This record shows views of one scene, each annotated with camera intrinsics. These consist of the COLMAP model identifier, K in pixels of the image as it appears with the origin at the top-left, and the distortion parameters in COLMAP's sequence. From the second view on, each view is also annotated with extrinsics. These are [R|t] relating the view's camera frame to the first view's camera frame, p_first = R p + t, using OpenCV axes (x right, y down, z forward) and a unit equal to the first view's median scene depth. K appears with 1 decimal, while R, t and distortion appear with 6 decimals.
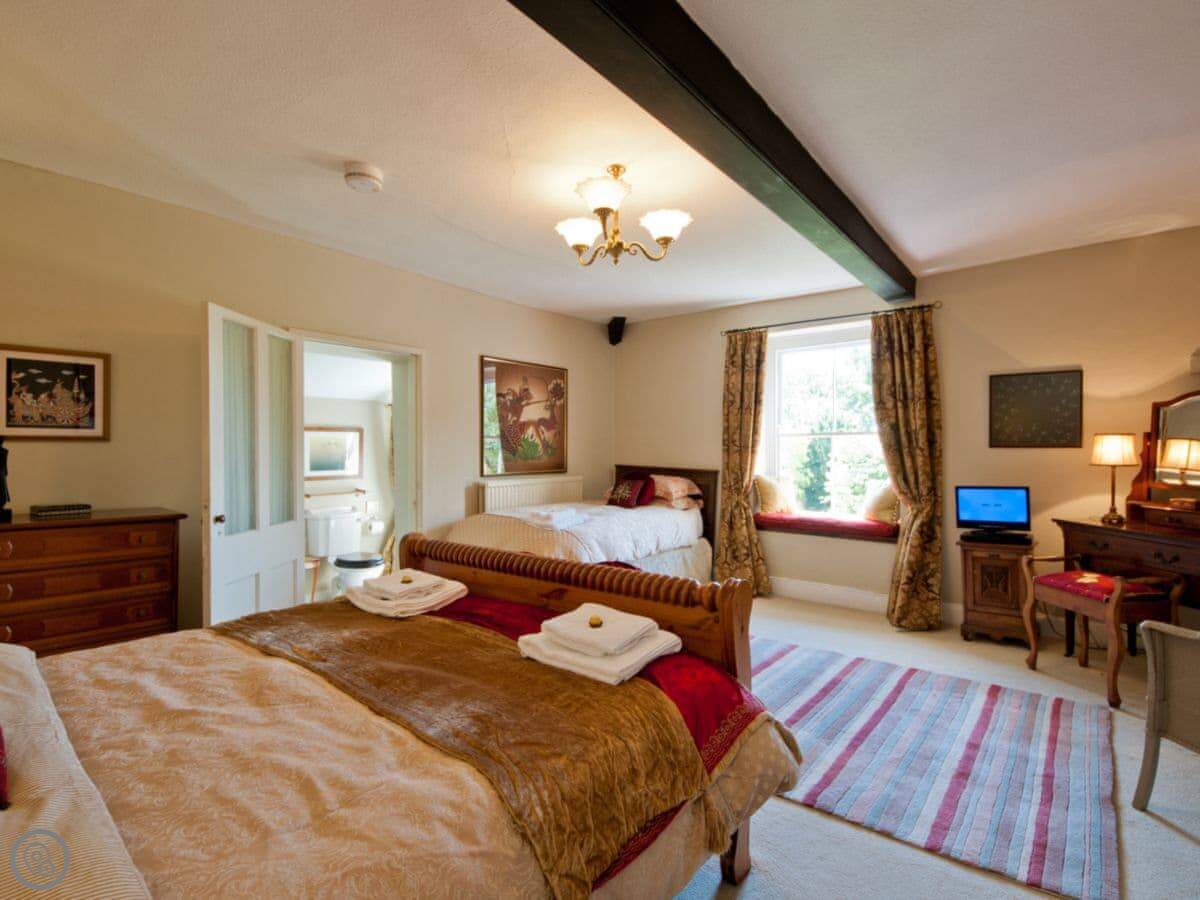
lens RADIAL K [[596.1, 0, 600.0], [0, 596.1, 450.0], [0, 0, 1]] dist [0.002155, 0.000003]
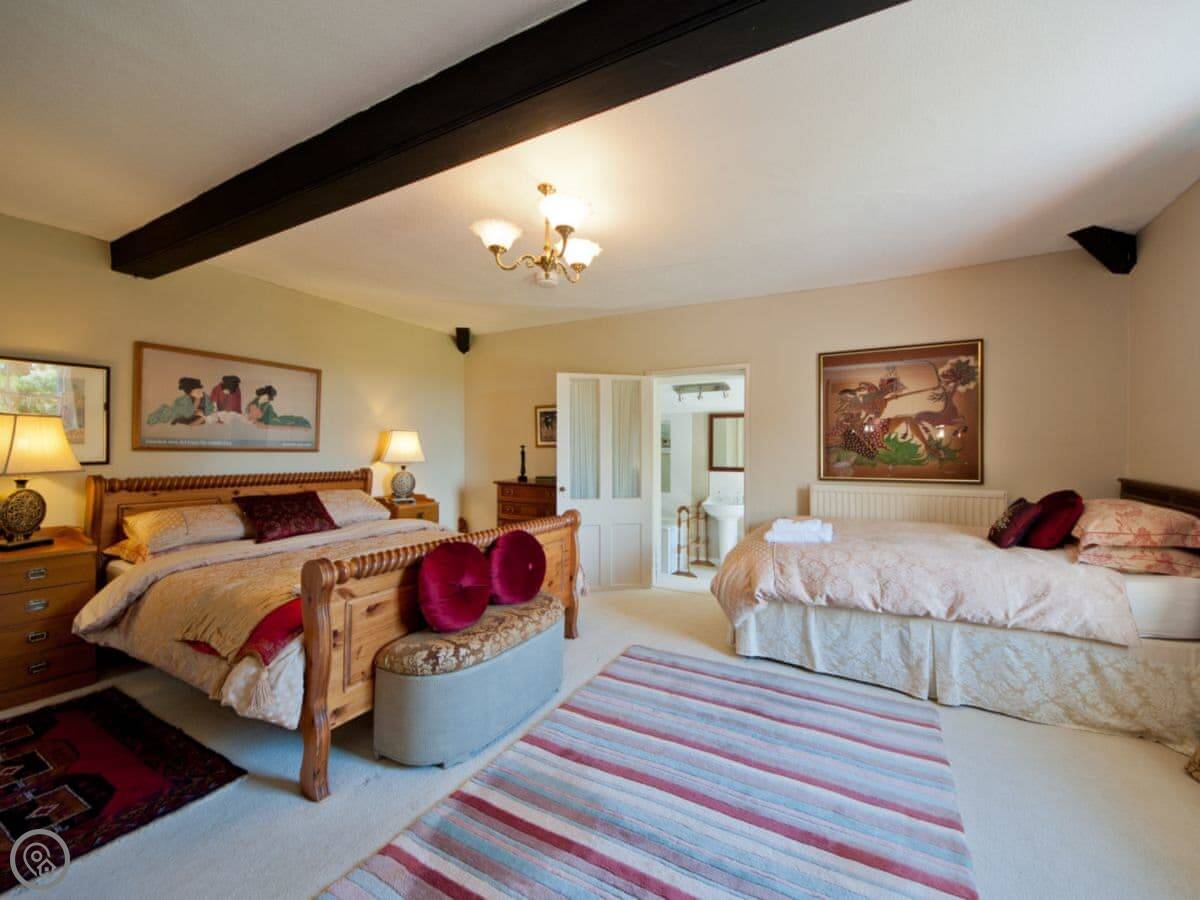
lens RADIAL K [[478.1, 0, 624.0], [0, 478.1, 449.5], [0, 0, 1]] dist [0.020277, -0.000130]
pose [[0.182573, -0.005429, -0.983177, 0.467846], [-0.002367, 0.999979, -0.005961, 0.001102], [0.983189, 0.003416, 0.182556, 0.507143]]
